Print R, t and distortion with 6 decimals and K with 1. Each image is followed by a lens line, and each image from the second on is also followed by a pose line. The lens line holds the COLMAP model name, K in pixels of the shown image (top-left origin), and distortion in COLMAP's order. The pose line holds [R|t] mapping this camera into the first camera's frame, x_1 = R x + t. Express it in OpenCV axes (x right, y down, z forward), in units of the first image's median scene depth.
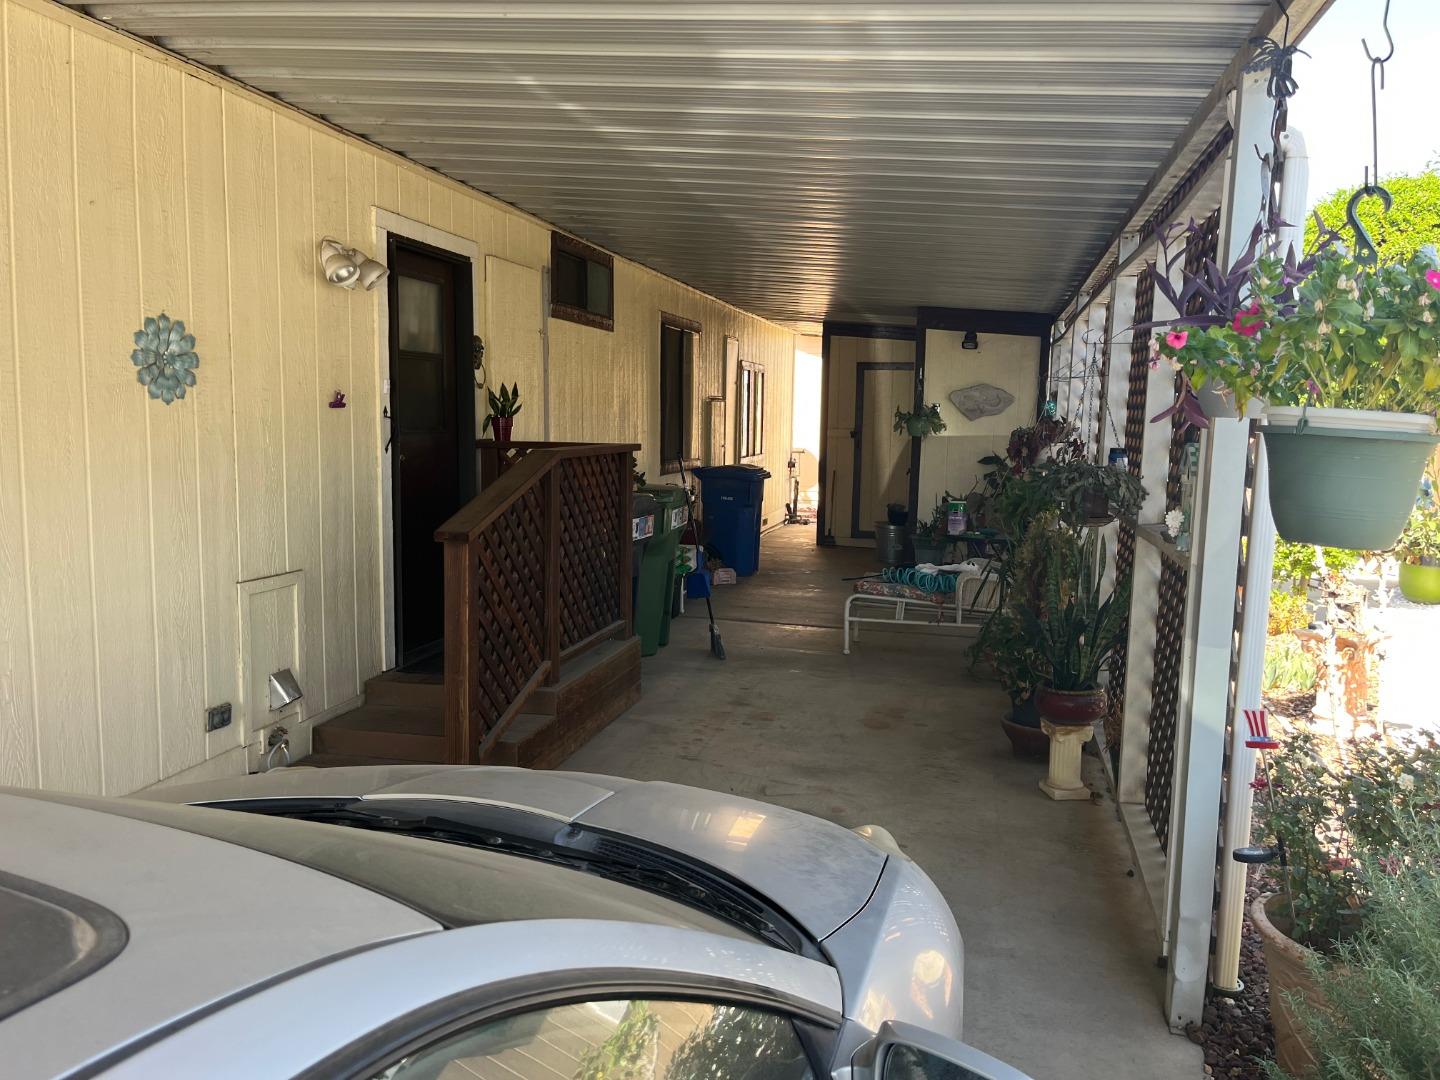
lens RADIAL K [[1083.1, 0, 719.7], [0, 1083.1, 541.0], [0, 0, 1]] dist [0.011971, -0.008857]
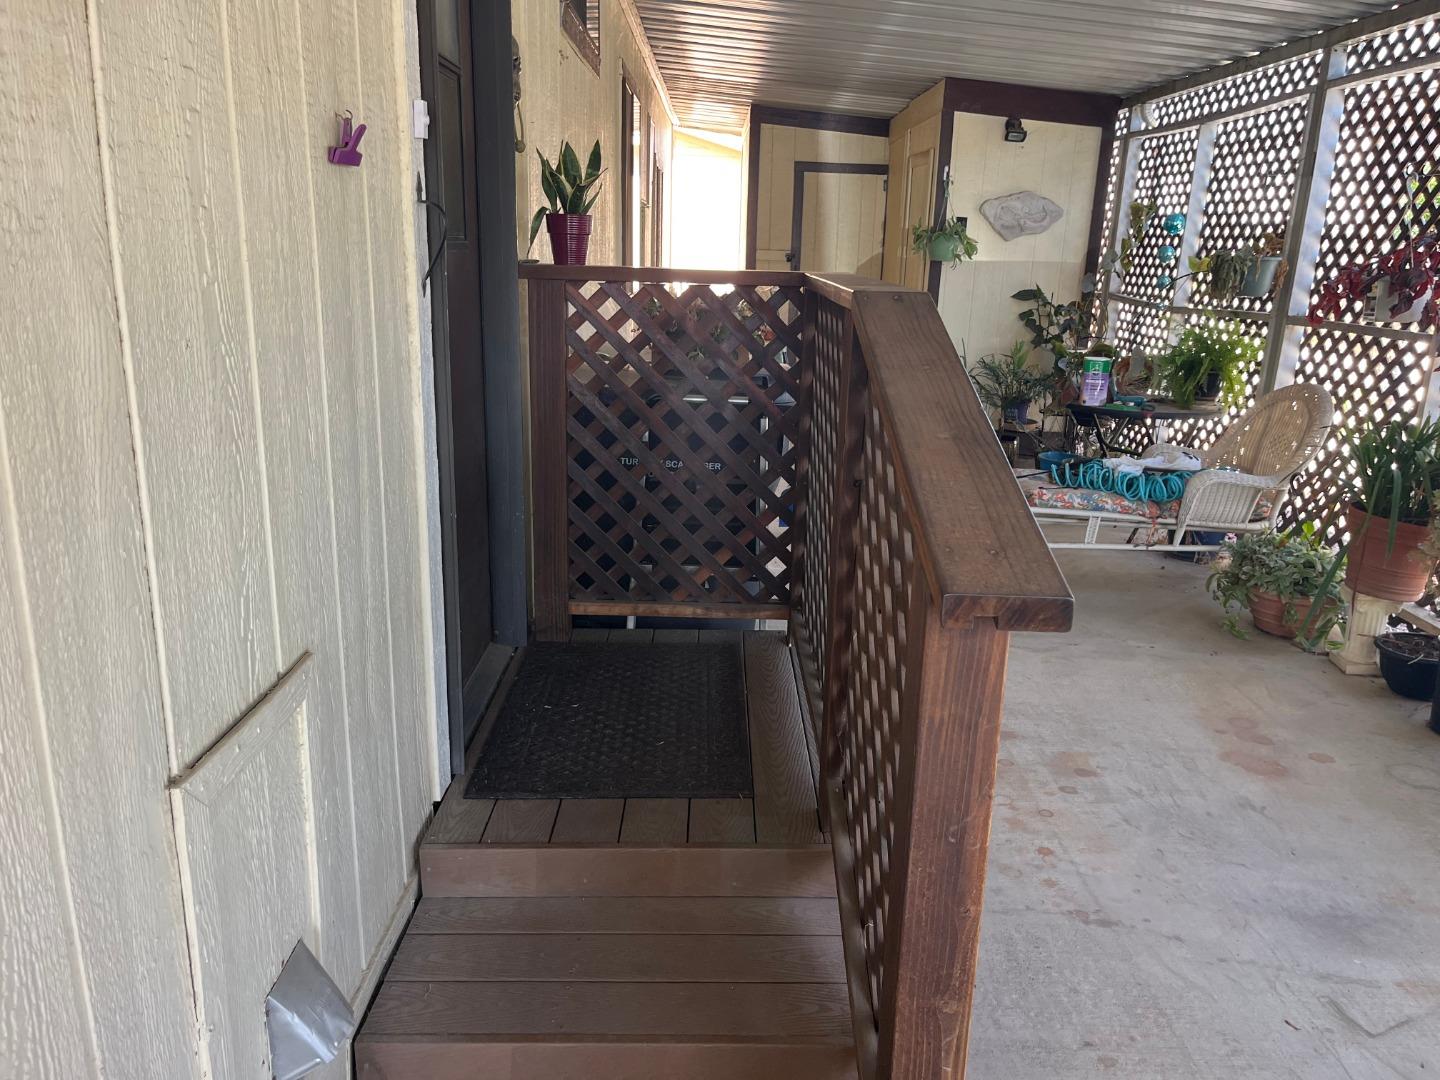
lens RADIAL K [[1083.1, 0, 719.8], [0, 1083.1, 540.9], [0, 0, 1]] dist [0.011971, -0.008857]
pose [[0.970315, -0.051006, 0.236407, -0.215544], [0.013251, 0.987251, 0.158617, -0.038400], [-0.241483, -0.150775, 0.958620, 0.411602]]
